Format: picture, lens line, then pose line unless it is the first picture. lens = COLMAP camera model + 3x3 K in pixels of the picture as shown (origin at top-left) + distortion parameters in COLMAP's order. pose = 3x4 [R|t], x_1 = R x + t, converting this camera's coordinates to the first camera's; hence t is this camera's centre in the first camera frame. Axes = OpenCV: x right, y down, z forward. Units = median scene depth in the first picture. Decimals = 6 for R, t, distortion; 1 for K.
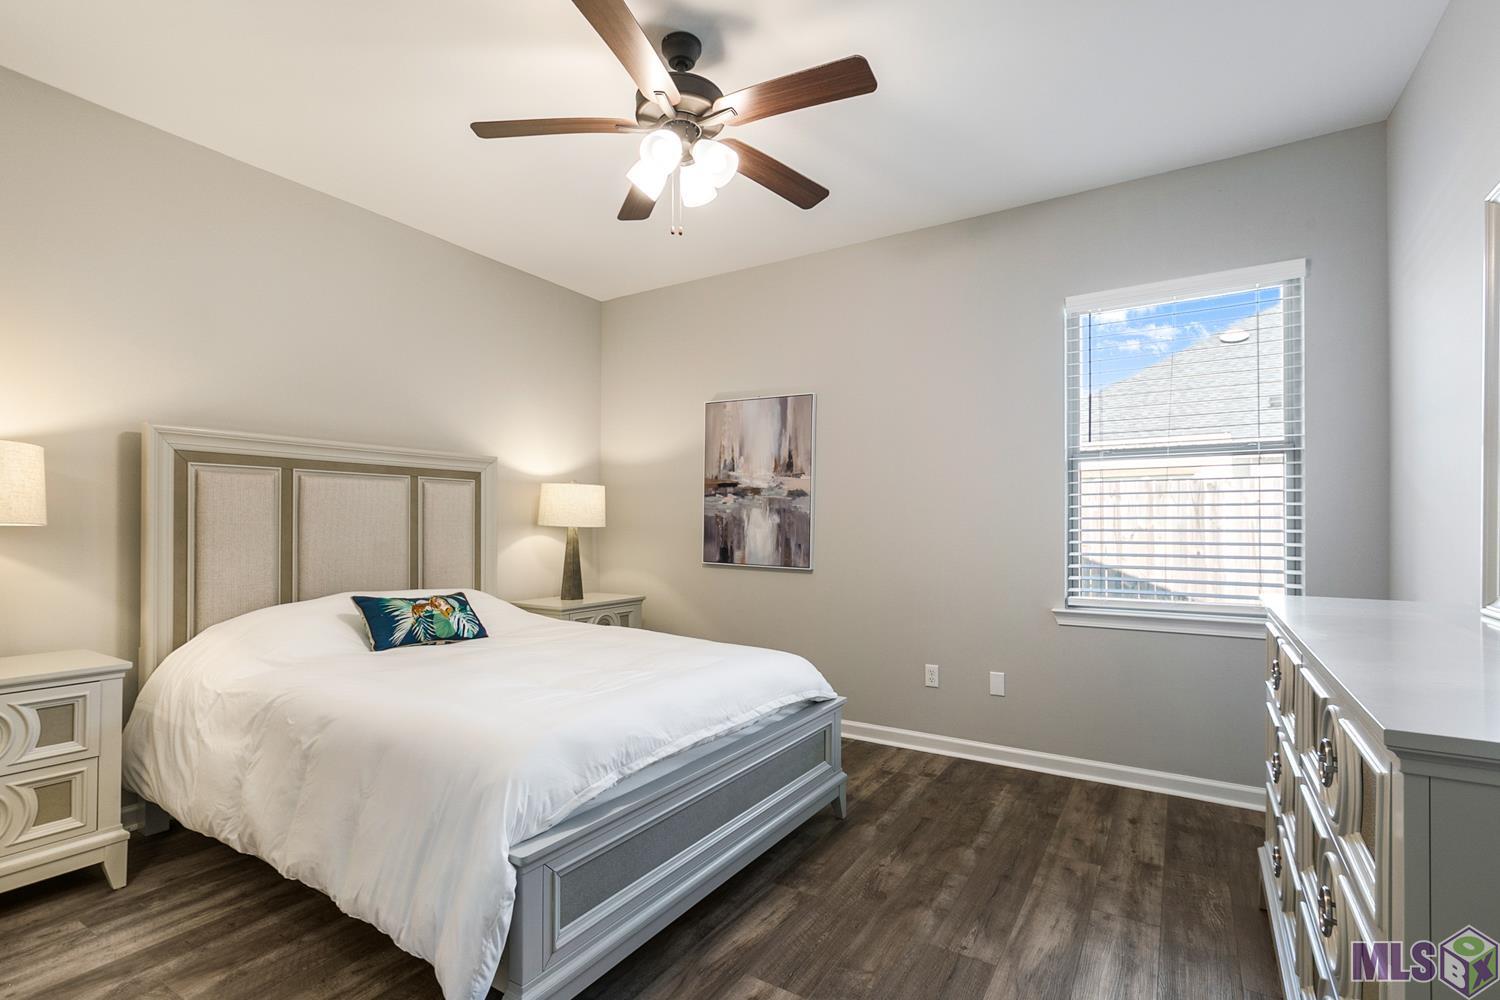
lens RADIAL K [[689.4, 0, 756.7], [0, 689.4, 535.0], [0, 0, 1]] dist [-0.002180, -0.000136]
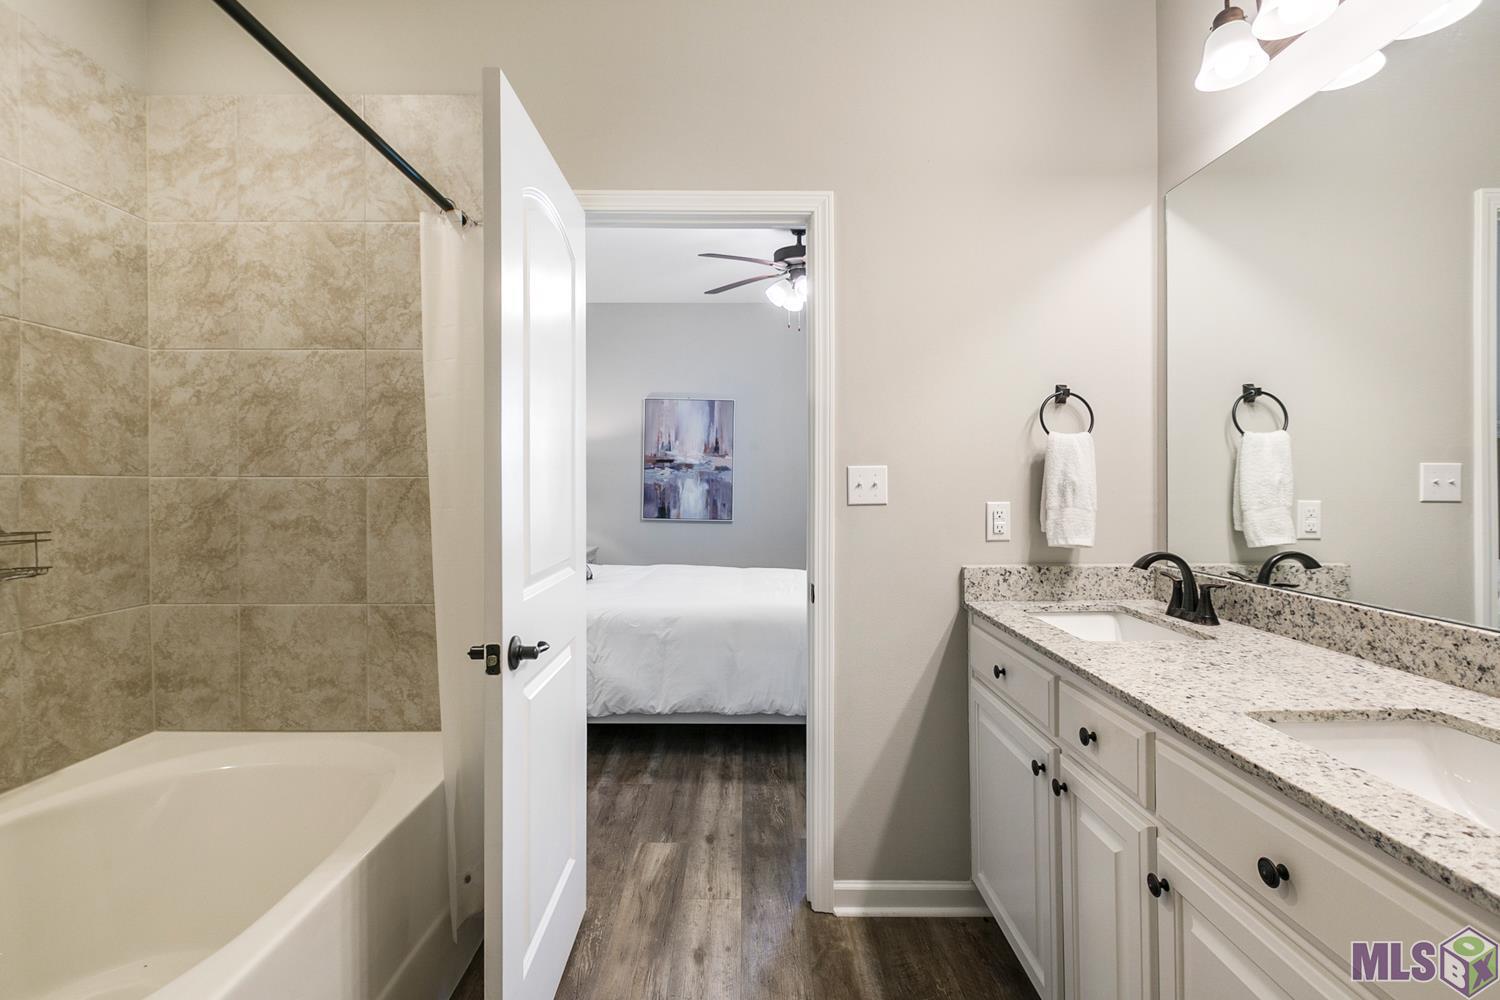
lens RADIAL K [[689.4, 0, 747.0], [0, 689.4, 488.3], [0, 0, 1]] dist [-0.002180, -0.000136]
pose [[0.838451, -0.007128, 0.544930, -0.653854], [0.009836, 0.999950, -0.002054, -0.014696], [-0.544888, 0.007082, 0.838479, -0.226400]]
